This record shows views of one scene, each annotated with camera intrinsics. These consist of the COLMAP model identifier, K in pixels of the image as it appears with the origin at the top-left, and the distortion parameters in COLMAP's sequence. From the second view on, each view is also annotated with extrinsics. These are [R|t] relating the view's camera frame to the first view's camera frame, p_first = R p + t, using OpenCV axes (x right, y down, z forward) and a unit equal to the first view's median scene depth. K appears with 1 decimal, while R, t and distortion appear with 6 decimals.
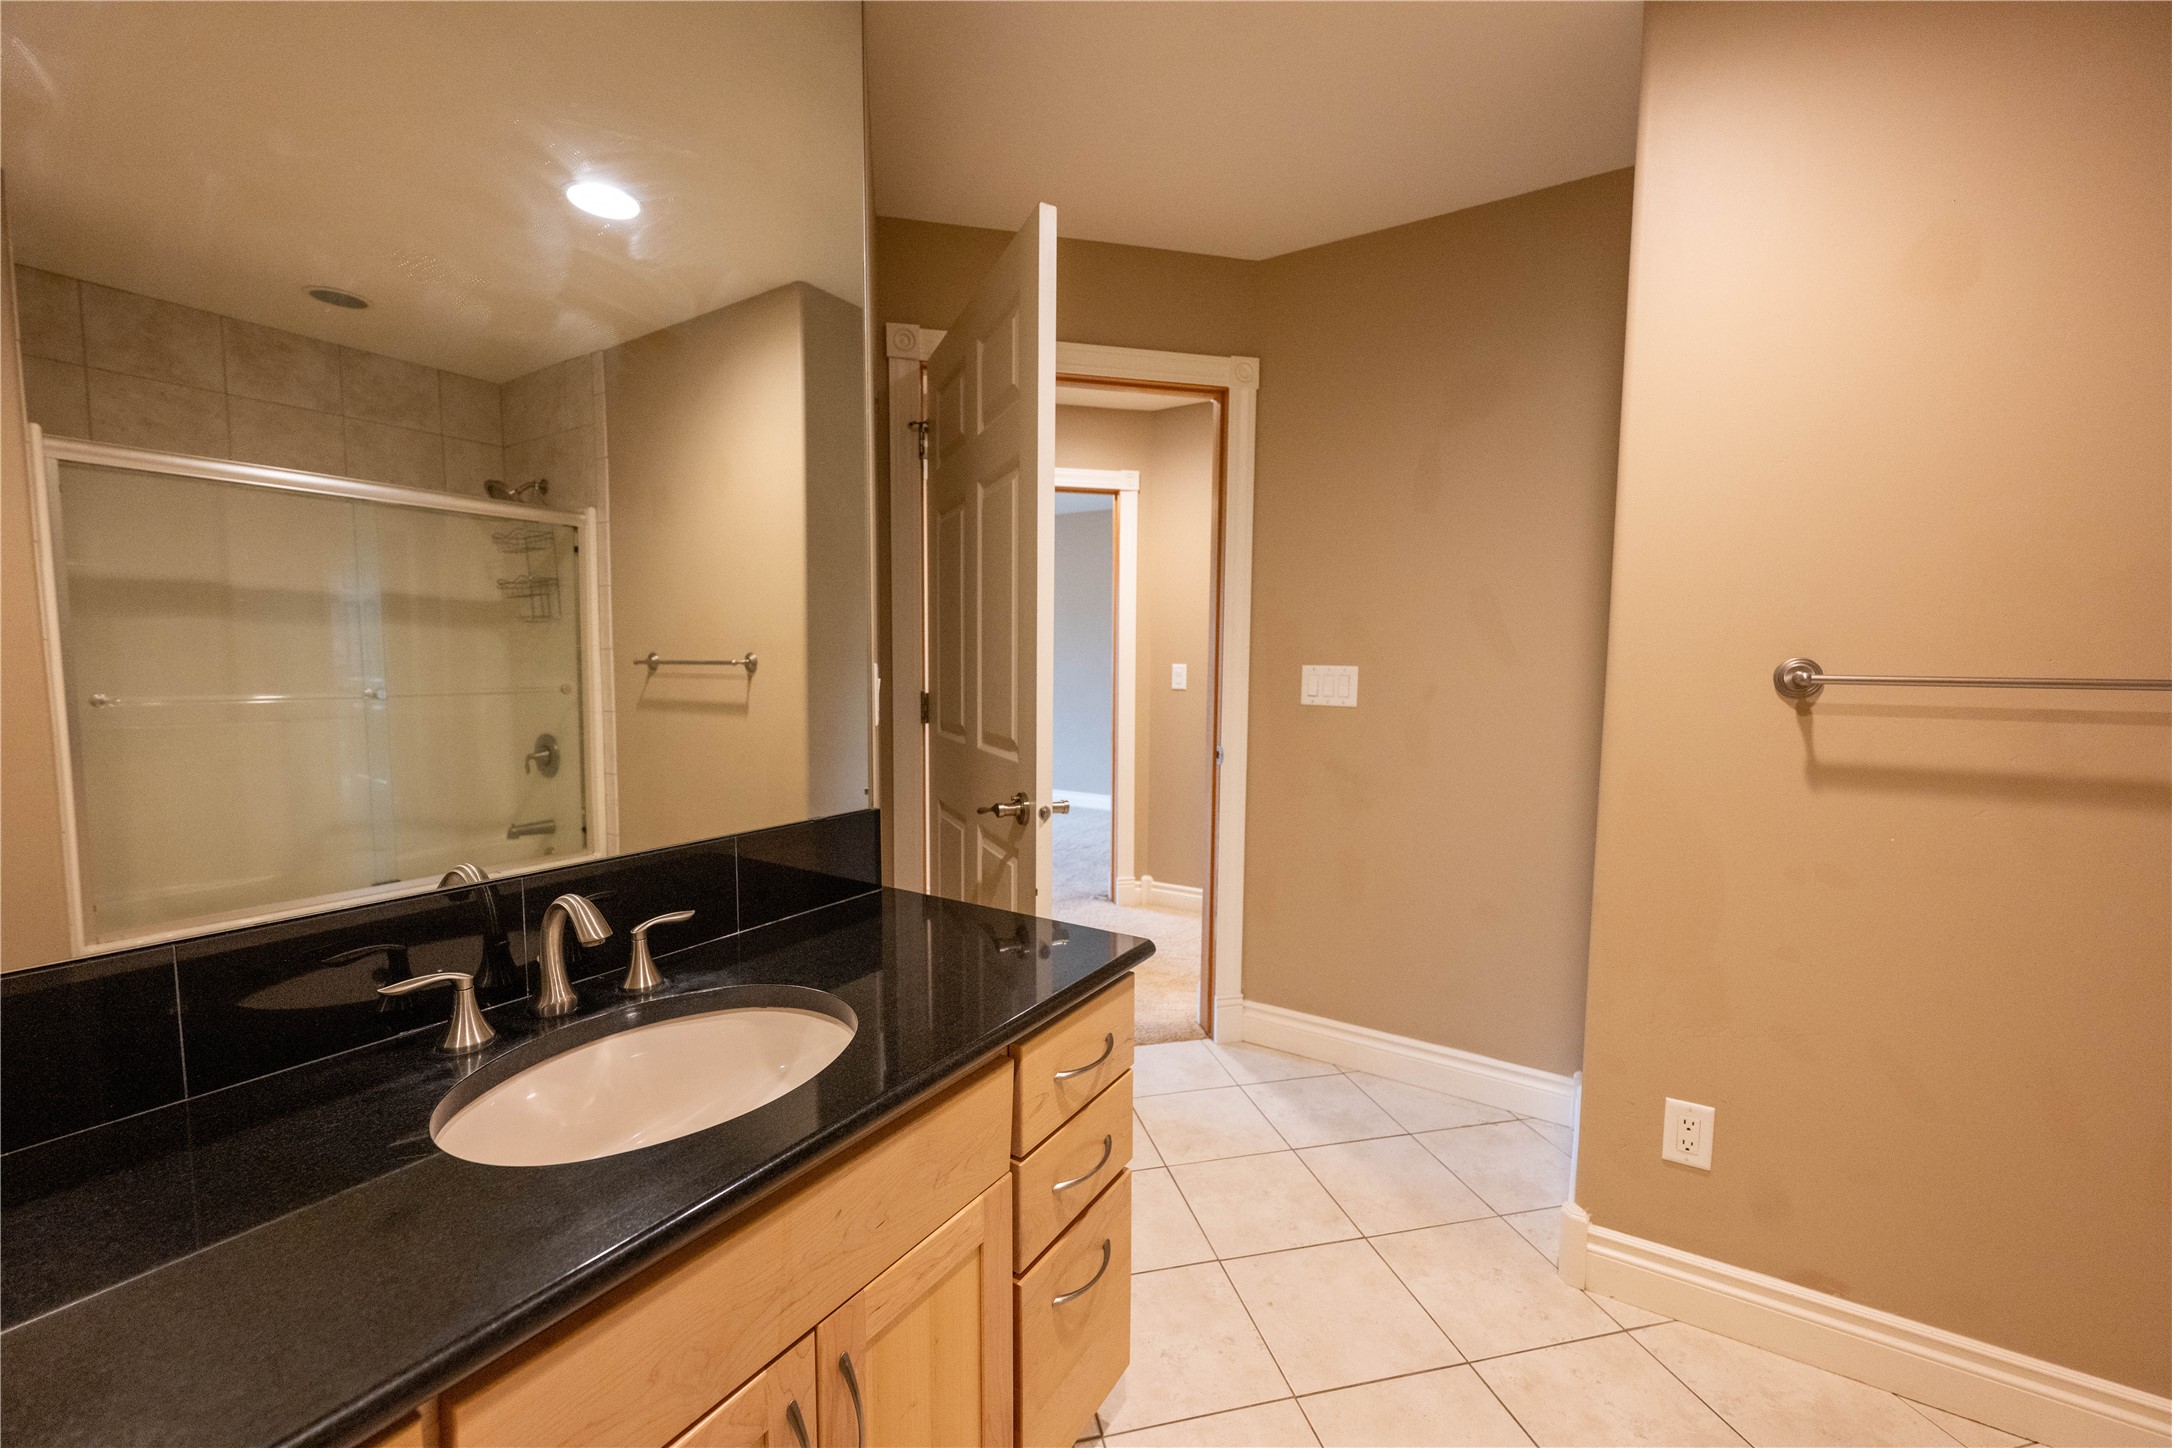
lens RADIAL K [[858.5, 0, 1085.7], [0, 858.5, 731.4], [0, 0, 1]] dist [-0.001287, 0.000191]
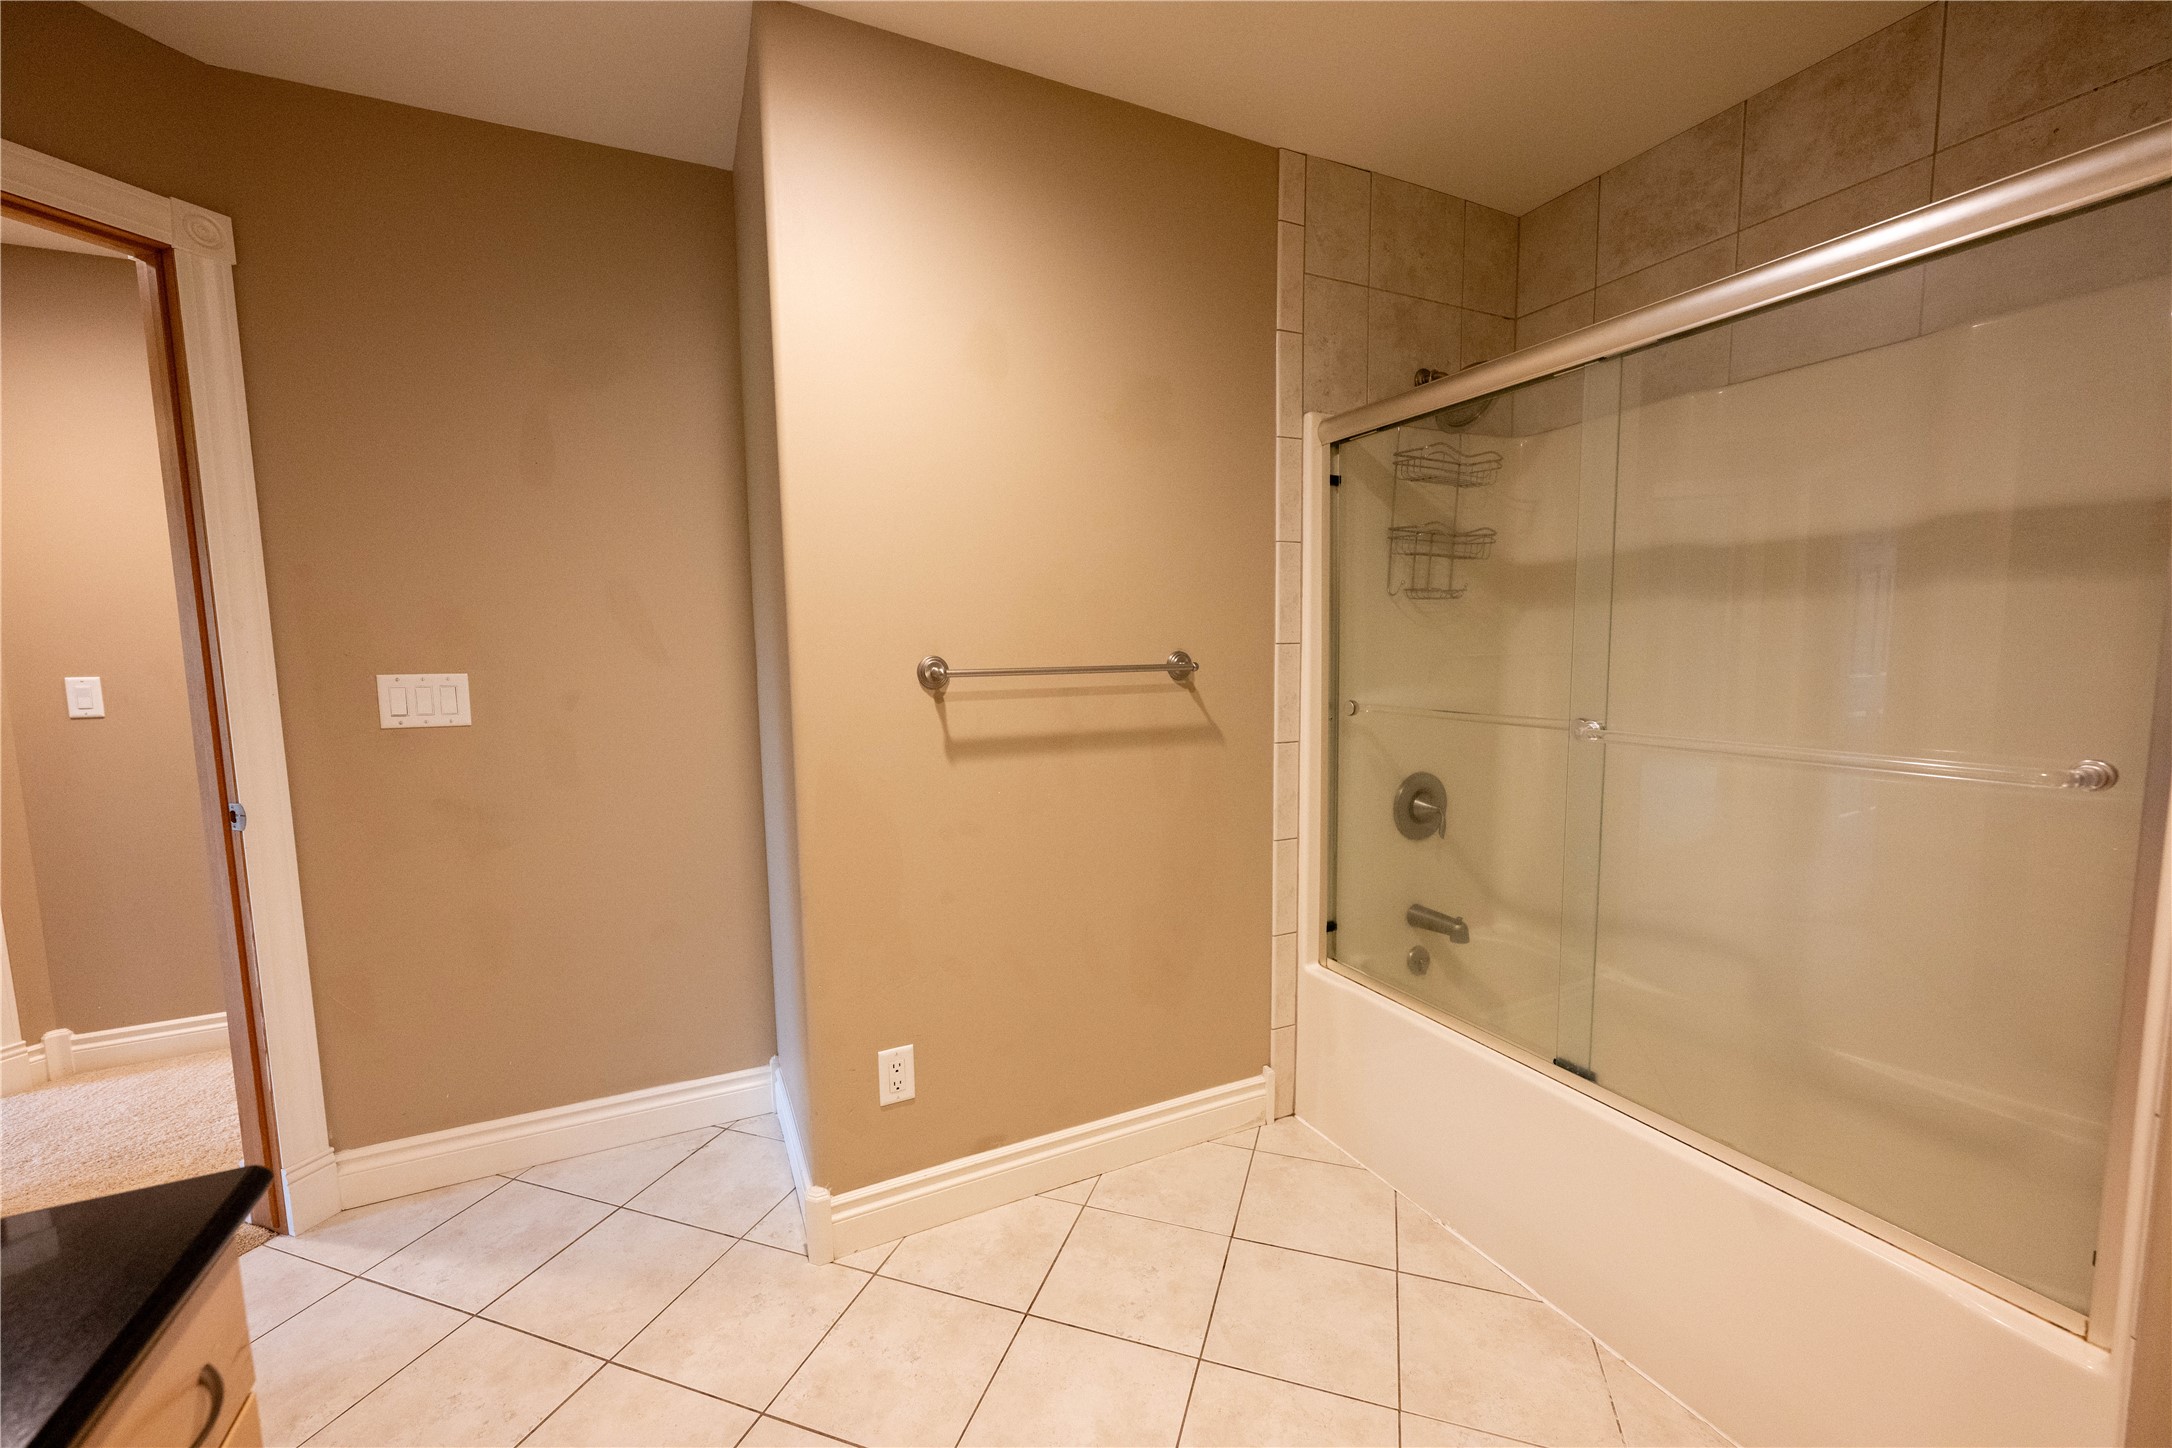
lens RADIAL K [[858.5, 0, 1085.7], [0, 858.5, 731.4], [0, 0, 1]] dist [-0.001287, 0.000191]
pose [[0.529908, -0.104180, 0.841632, -0.063974], [0.089928, 0.993733, 0.066387, -0.031249], [-0.843274, 0.040507, 0.535956, 0.131978]]
